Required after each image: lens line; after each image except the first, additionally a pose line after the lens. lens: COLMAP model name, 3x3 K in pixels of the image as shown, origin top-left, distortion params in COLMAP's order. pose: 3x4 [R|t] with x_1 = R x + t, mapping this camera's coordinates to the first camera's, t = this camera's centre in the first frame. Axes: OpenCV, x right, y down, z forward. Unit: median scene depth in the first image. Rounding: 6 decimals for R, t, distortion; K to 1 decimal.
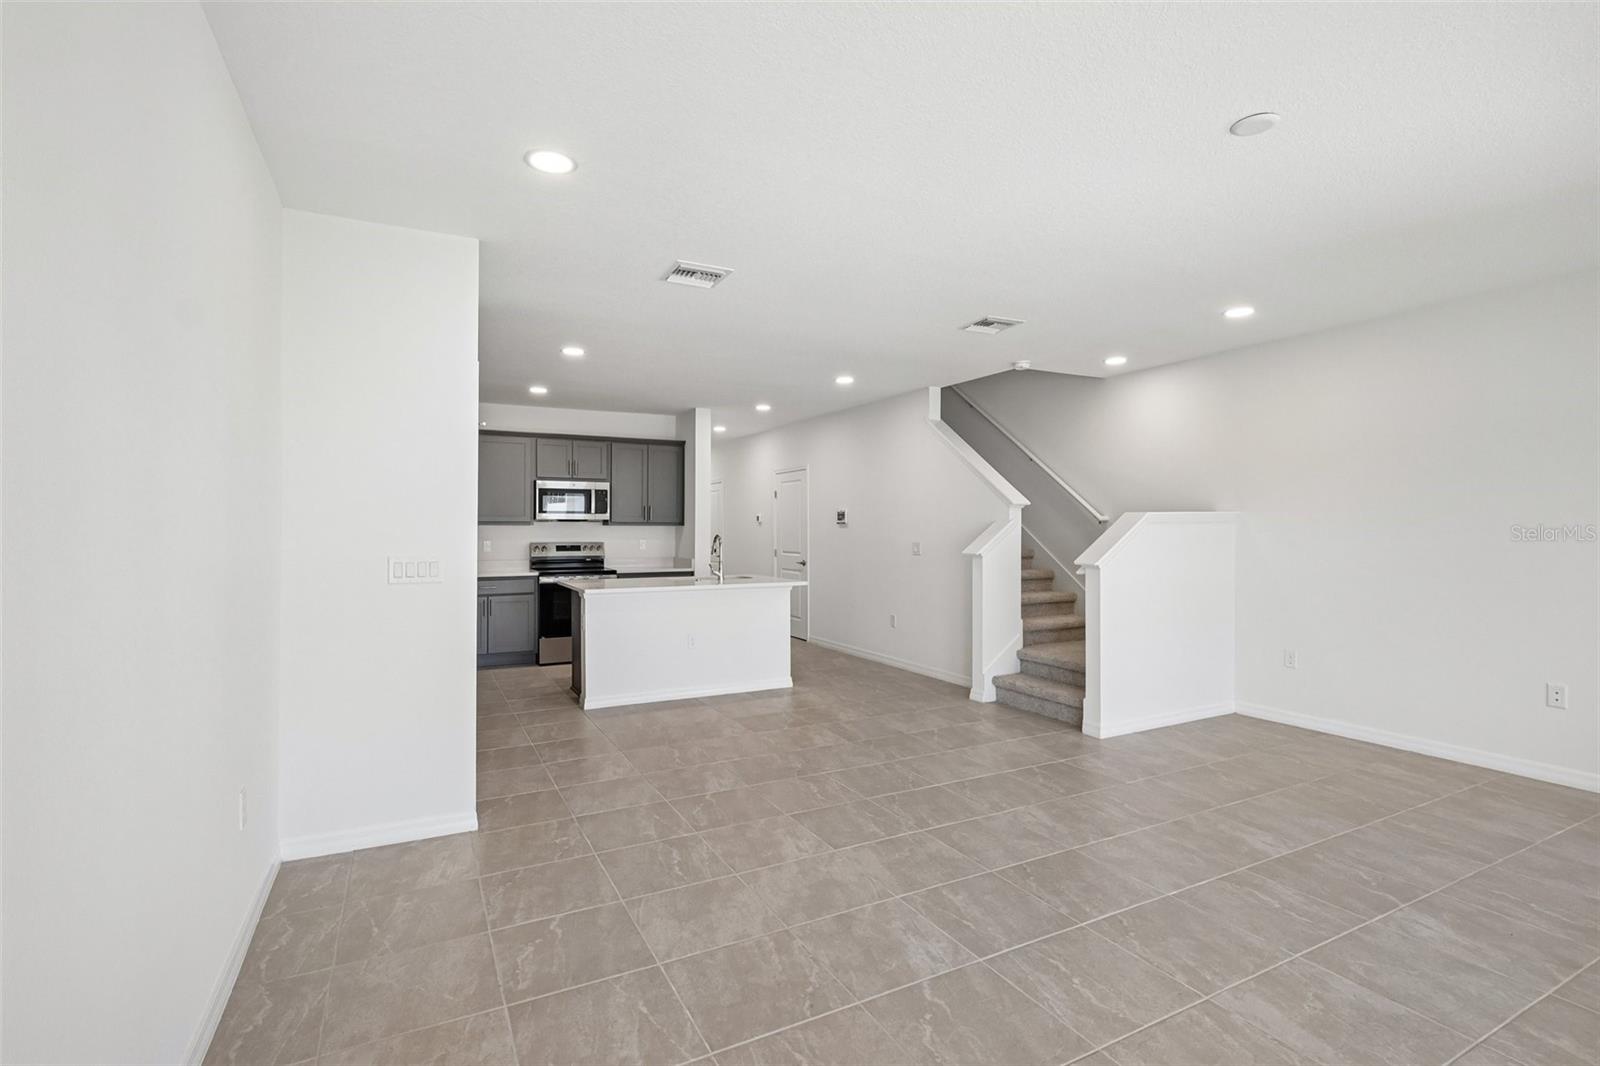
lens RADIAL K [[743.5, 0, 804.8], [0, 743.5, 523.4], [0, 0, 1]] dist [-0.002543, 0.000140]
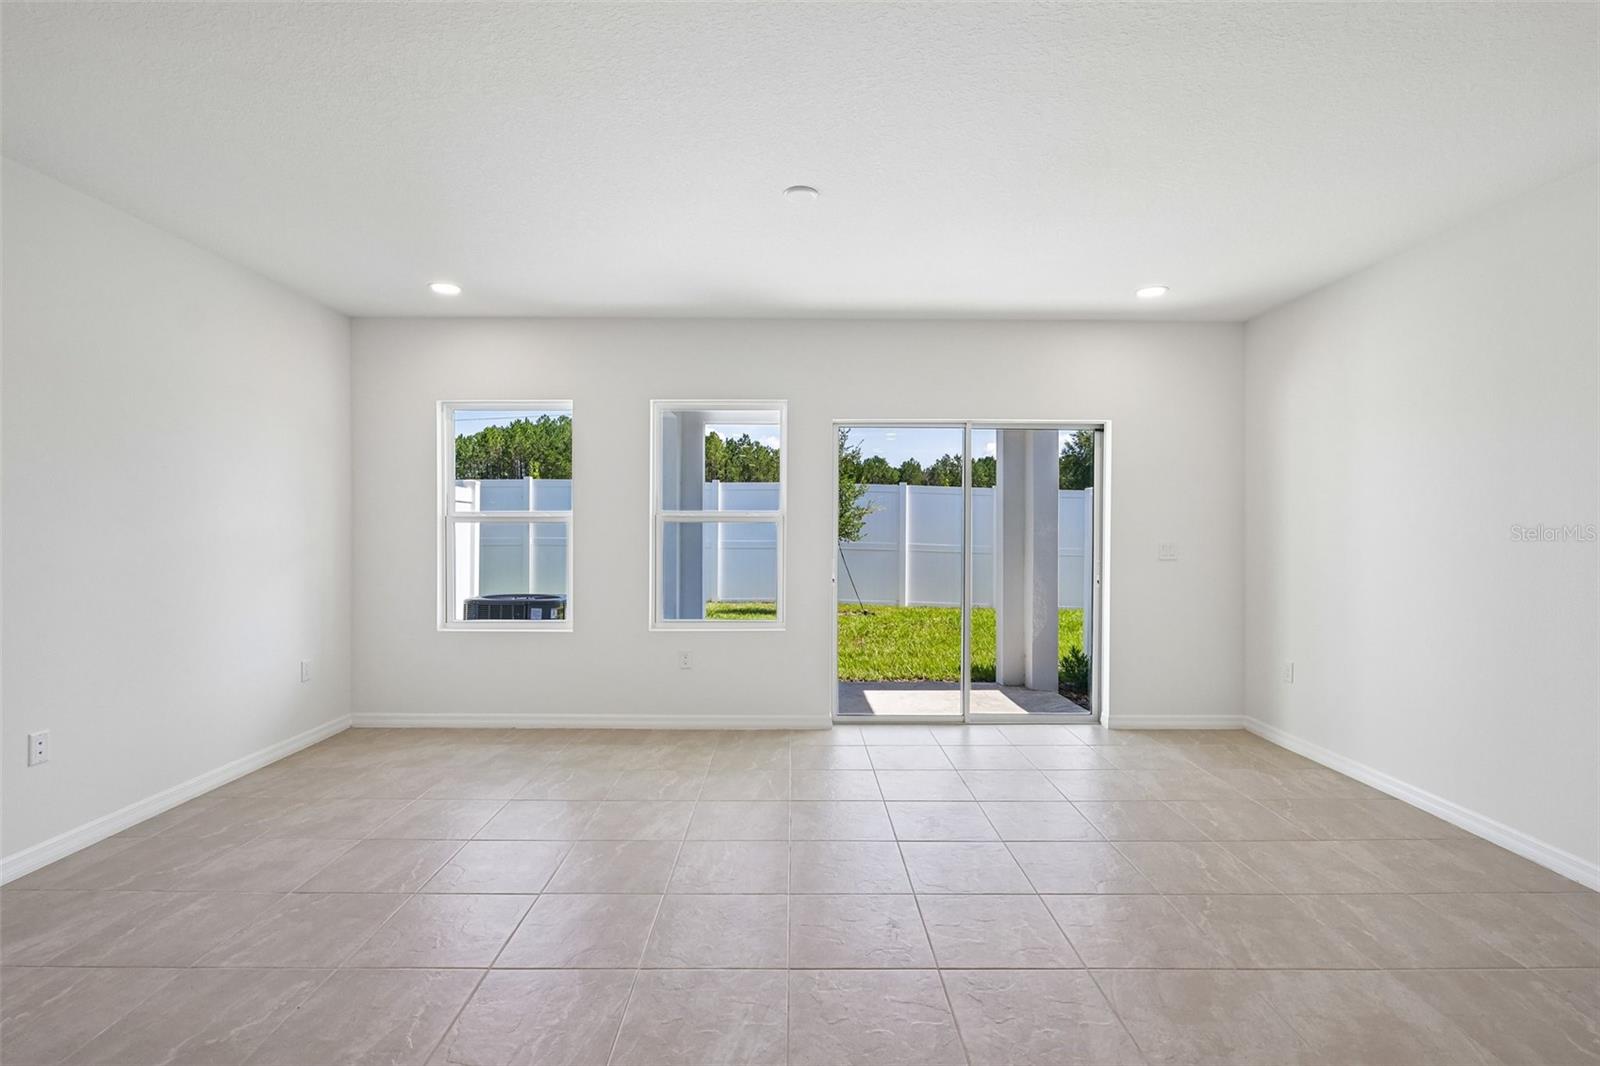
lens RADIAL K [[743.5, 0, 795.4], [0, 743.5, 523.6], [0, 0, 1]] dist [-0.002543, 0.000140]
pose [[-0.882123, -0.002937, 0.471010, 0.010459], [-0.007490, 0.999942, -0.007792, 0.008364], [-0.470960, -0.010401, -0.882093, 0.831860]]
